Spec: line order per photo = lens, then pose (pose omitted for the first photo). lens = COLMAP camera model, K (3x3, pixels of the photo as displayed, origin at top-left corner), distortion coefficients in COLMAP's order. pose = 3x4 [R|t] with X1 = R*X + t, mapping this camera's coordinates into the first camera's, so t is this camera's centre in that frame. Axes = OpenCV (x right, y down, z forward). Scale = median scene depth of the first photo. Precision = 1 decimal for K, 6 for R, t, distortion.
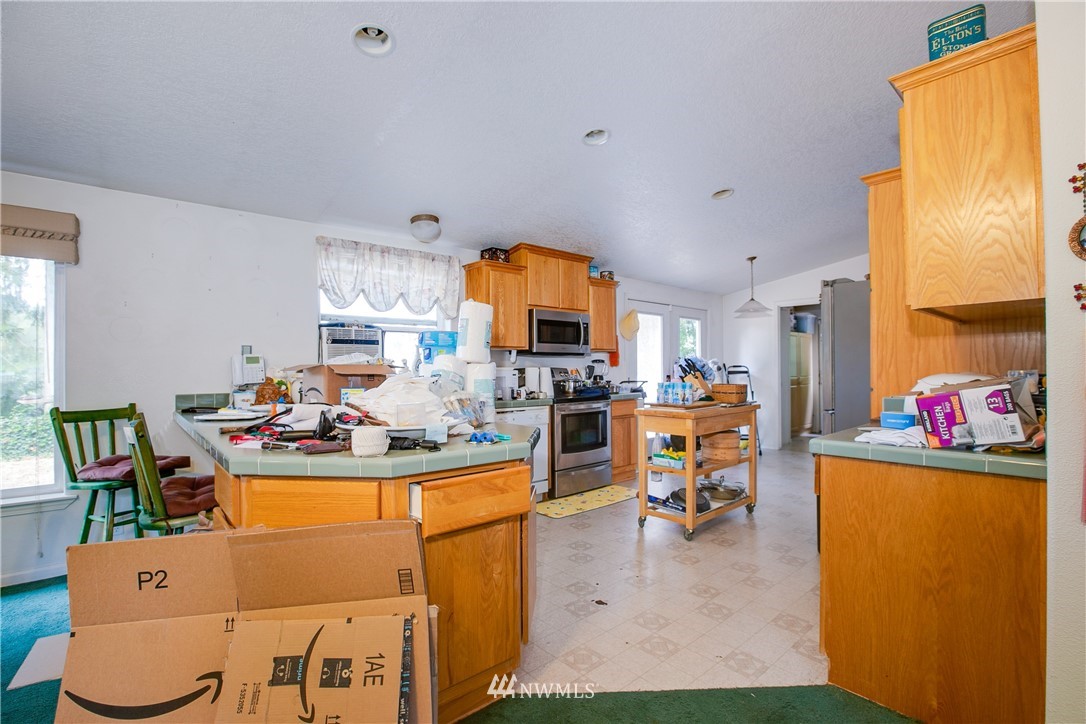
lens RADIAL K [[502.3, 0, 546.8], [0, 502.3, 369.3], [0, 0, 1]] dist [-0.032422, 0.007024]
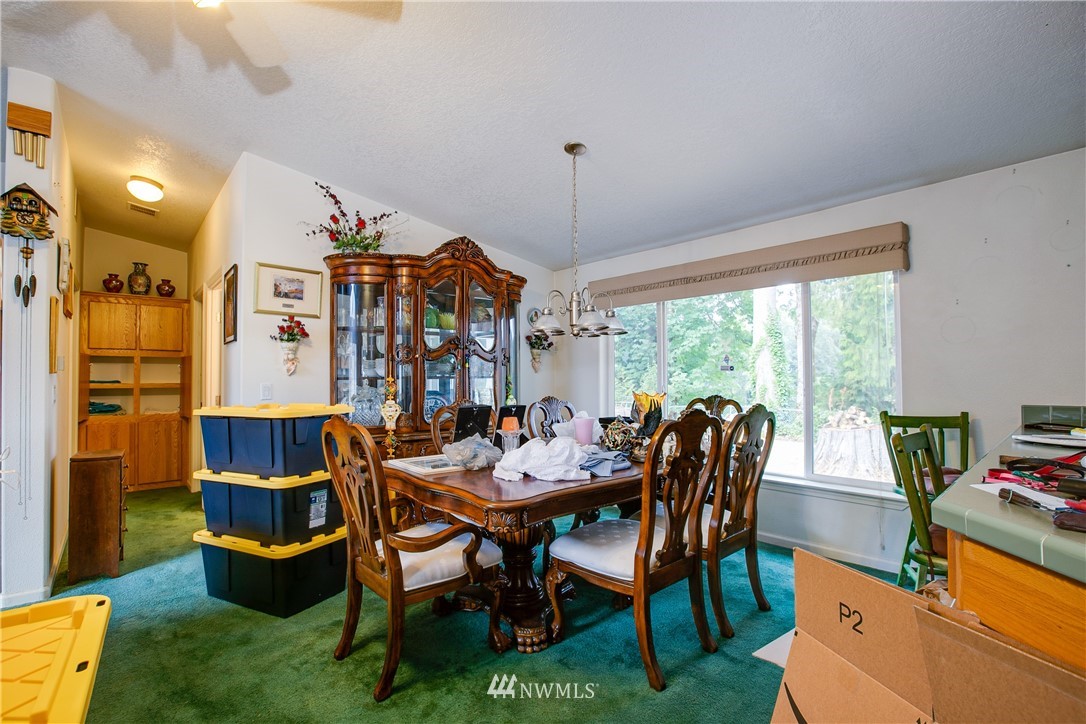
lens RADIAL K [[502.3, 0, 568.3], [0, 502.3, 370.0], [0, 0, 1]] dist [-0.032422, 0.007024]
pose [[0.023208, -0.012207, -0.999656, 0.016999], [0.008300, 0.999893, -0.012018, -0.001249], [0.999696, -0.008019, 0.023307, 0.118666]]
